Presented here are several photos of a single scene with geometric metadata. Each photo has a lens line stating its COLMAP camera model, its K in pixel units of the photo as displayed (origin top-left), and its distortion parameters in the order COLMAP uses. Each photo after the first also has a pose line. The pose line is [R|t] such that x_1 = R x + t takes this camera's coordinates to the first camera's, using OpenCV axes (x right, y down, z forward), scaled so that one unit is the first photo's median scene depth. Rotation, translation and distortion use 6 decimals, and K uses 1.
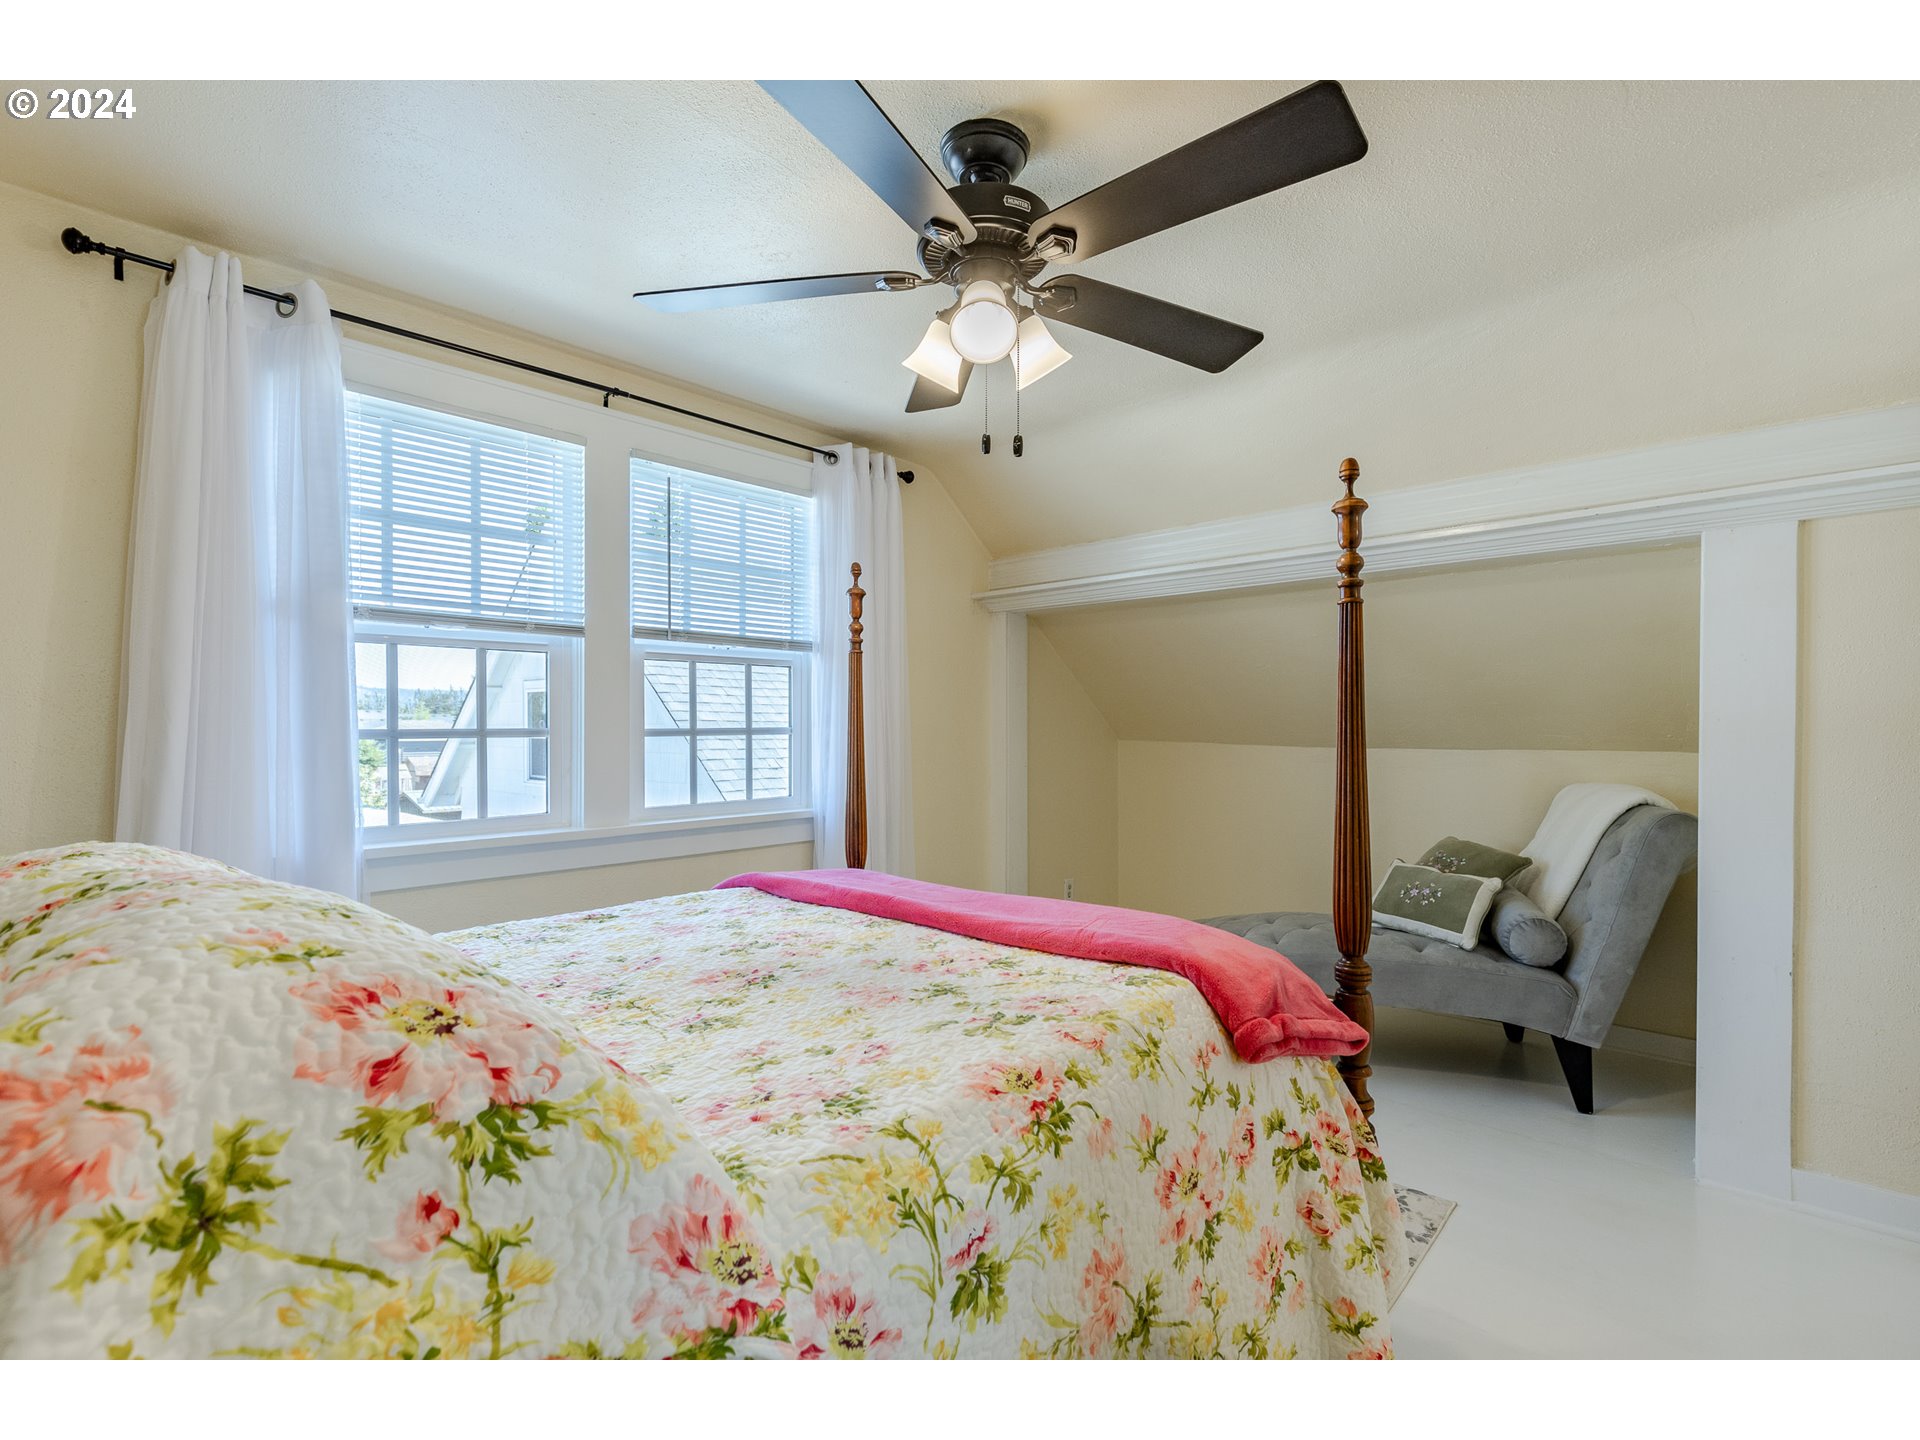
lens RADIAL K [[901.2, 0, 970.2], [0, 901.2, 720.2], [0, 0, 1]] dist [-0.005439, -0.000575]
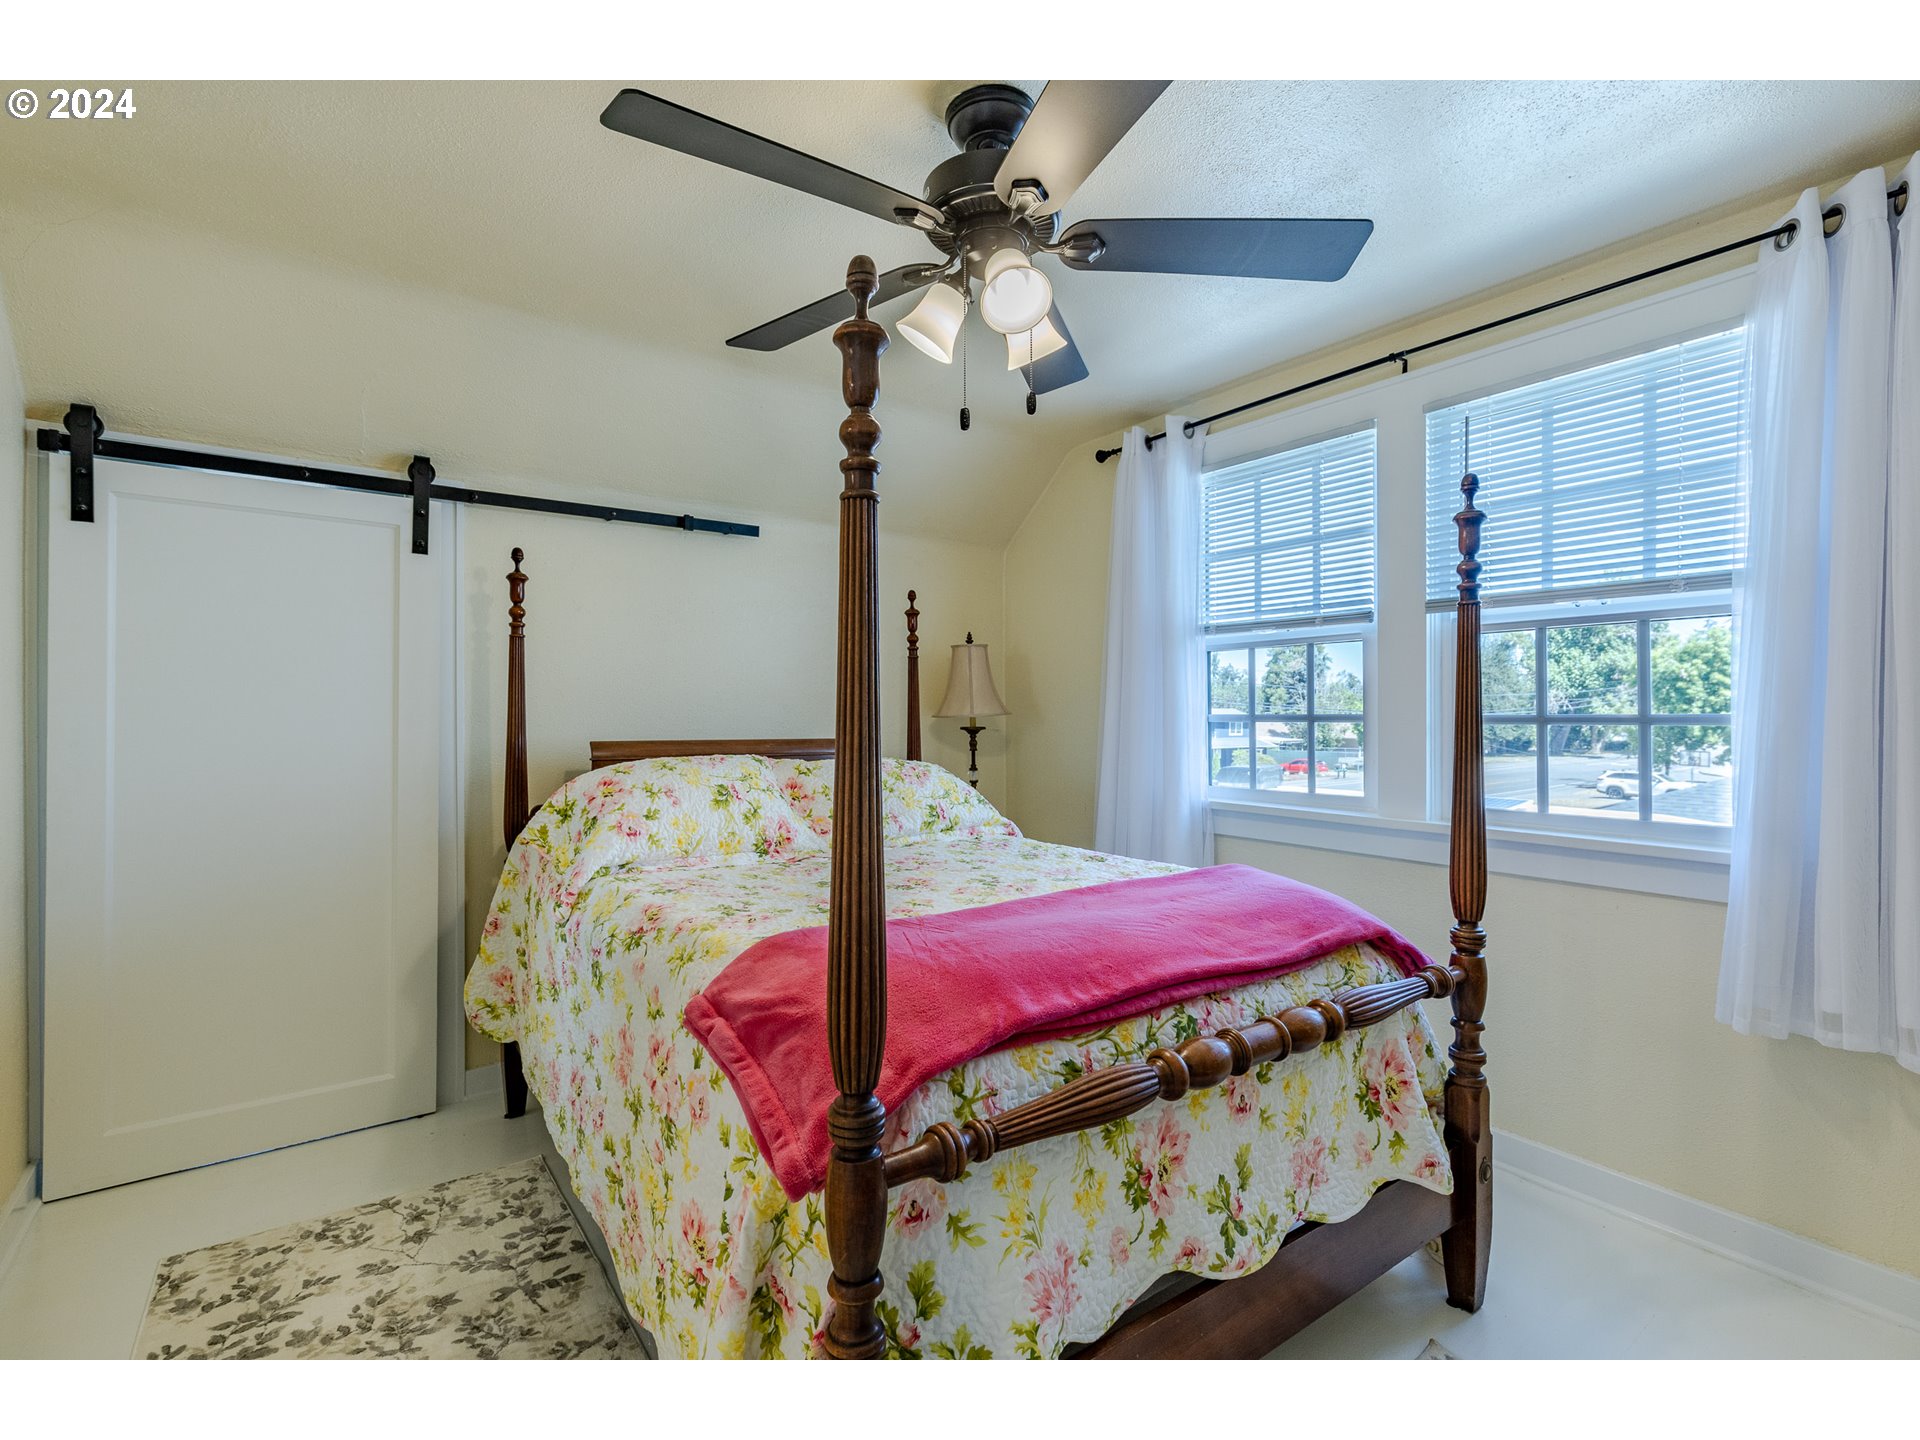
lens RADIAL K [[901.2, 0, 970.2], [0, 901.2, 720.2], [0, 0, 1]] dist [-0.005439, -0.000575]
pose [[-0.225408, 0.014439, -0.974158, 0.657701], [0.011330, 0.999861, 0.012199, -0.000272], [0.974199, -0.008287, -0.225540, 0.806530]]
